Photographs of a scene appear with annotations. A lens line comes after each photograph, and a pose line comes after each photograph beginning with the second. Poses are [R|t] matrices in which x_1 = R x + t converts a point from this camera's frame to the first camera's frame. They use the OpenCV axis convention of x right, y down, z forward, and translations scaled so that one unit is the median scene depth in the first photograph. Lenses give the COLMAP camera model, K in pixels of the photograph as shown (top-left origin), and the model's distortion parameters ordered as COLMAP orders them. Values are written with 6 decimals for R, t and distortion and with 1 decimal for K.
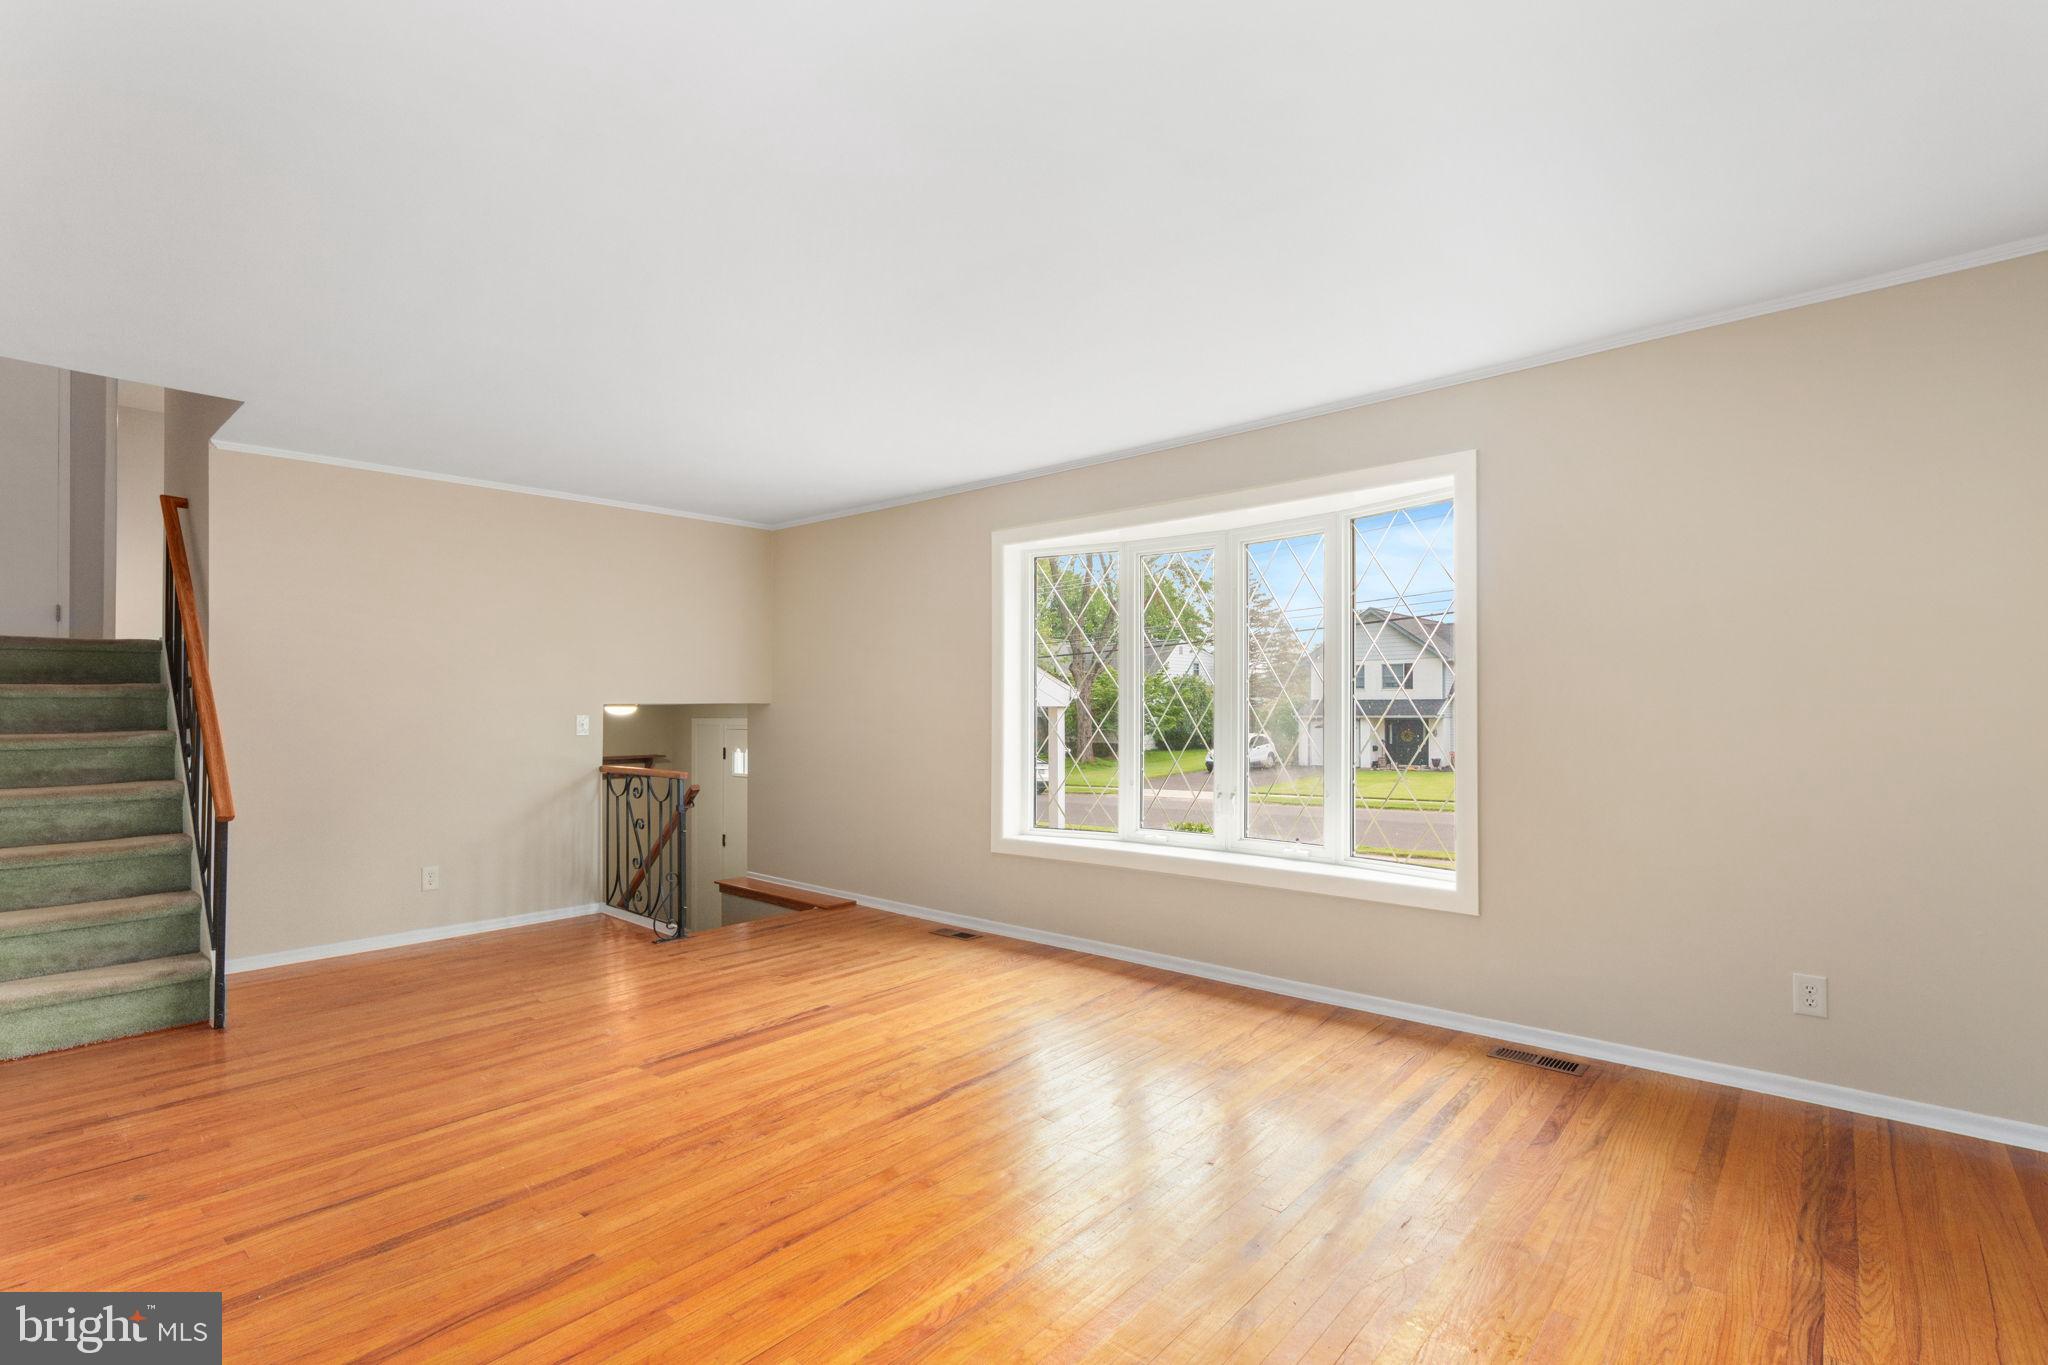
lens RADIAL K [[939.5, 0, 1029.5], [0, 939.5, 694.3], [0, 0, 1]] dist [-0.002883, 0.002822]
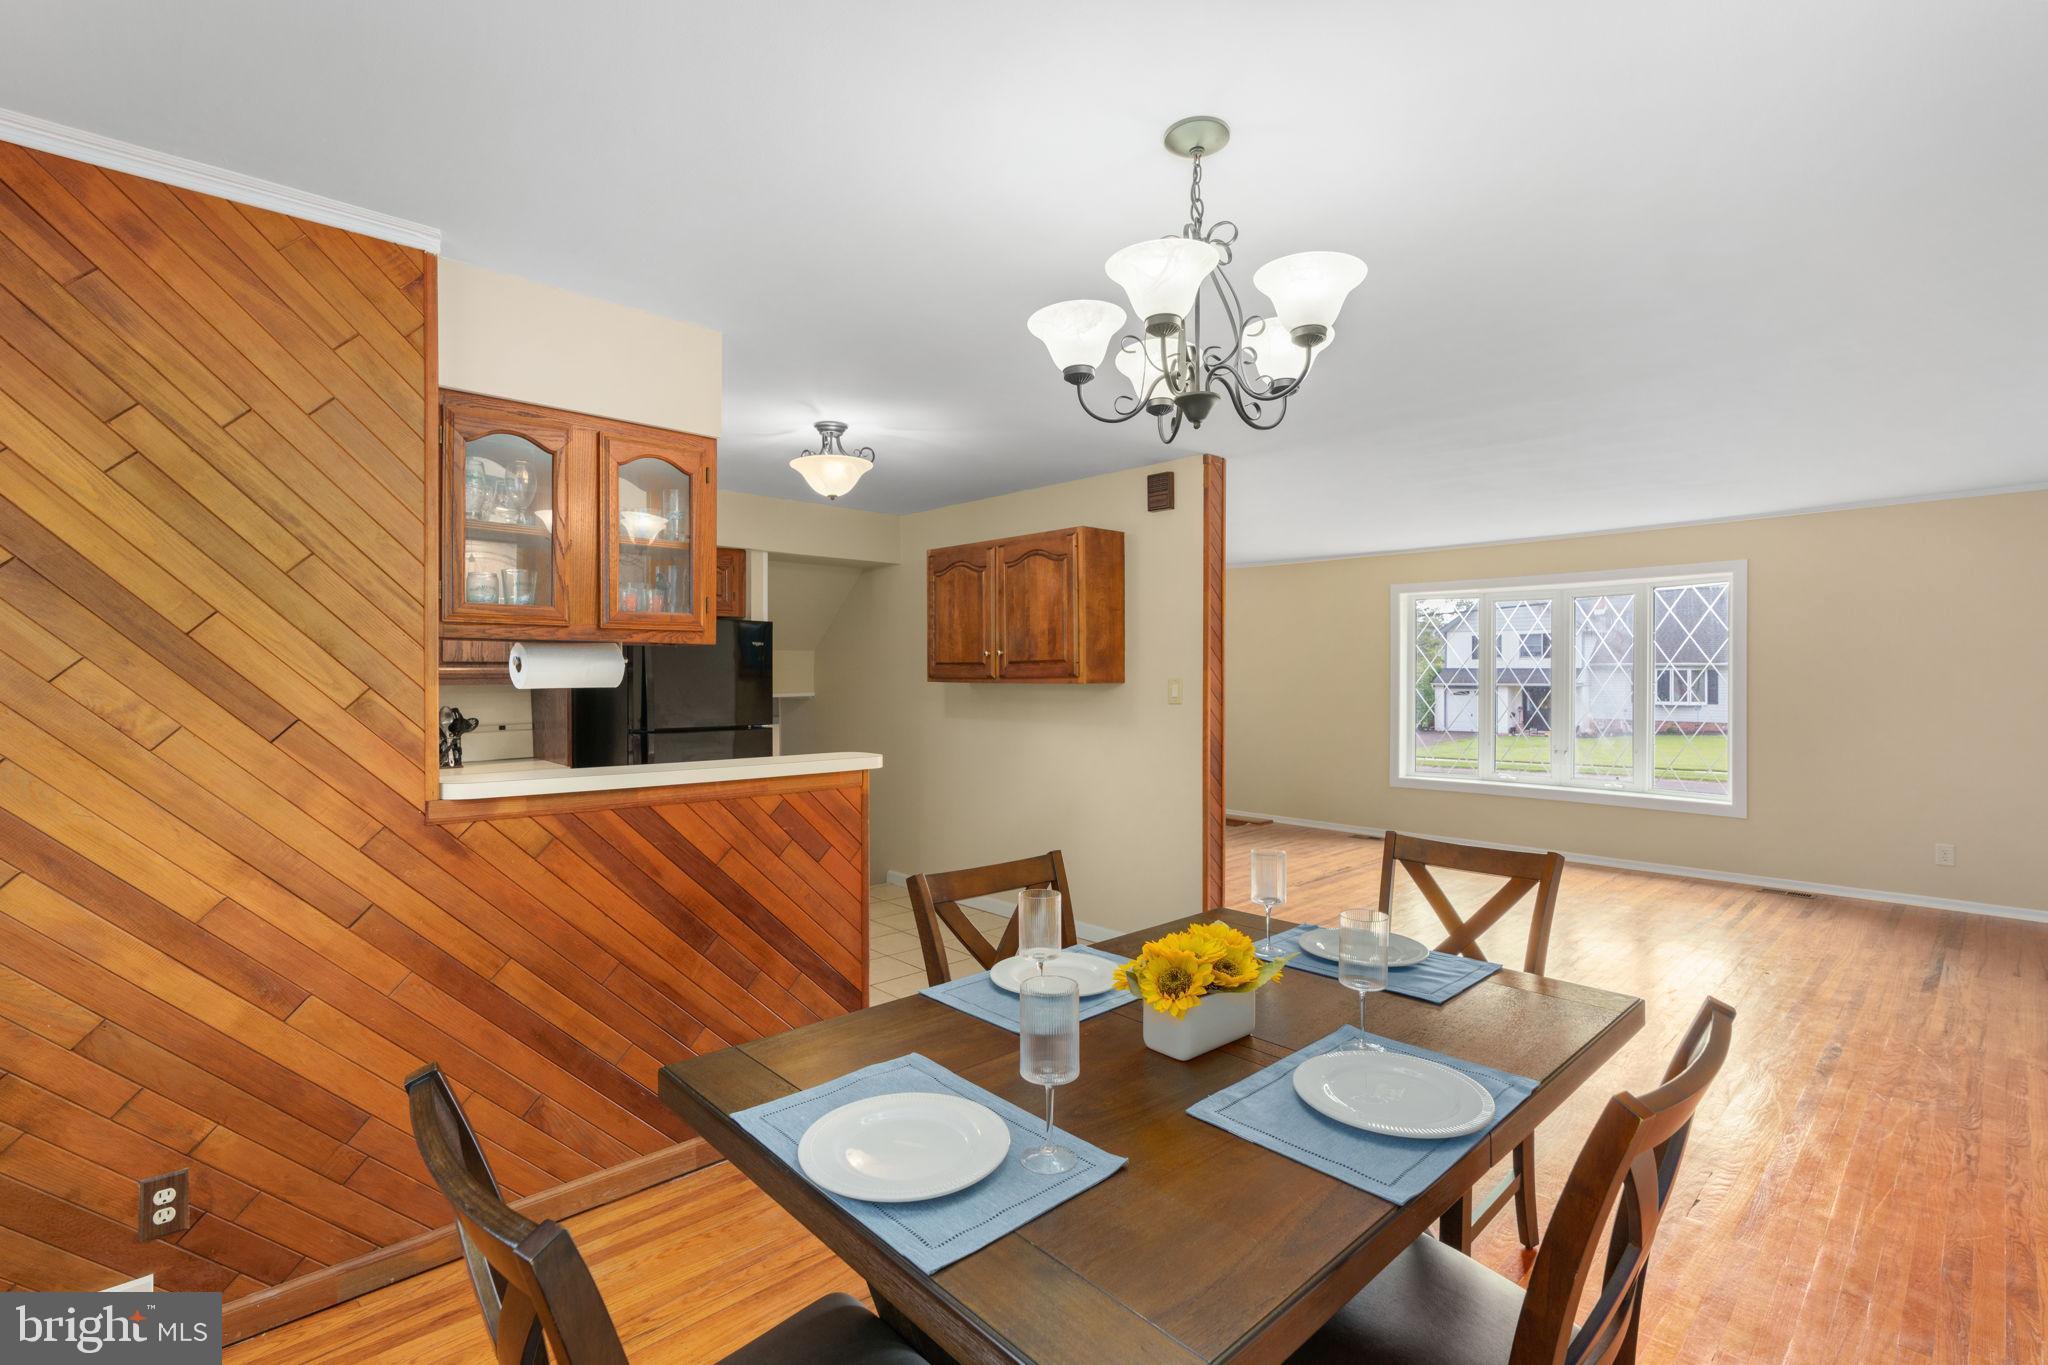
lens RADIAL K [[939.5, 0, 1024.7], [0, 939.5, 678.5], [0, 0, 1]] dist [-0.002883, 0.002822]
pose [[0.995557, 0.000196, -0.094160, -0.470788], [0.001923, 0.999747, 0.022410, -0.048029], [0.094140, -0.022491, 0.995305, -0.590731]]
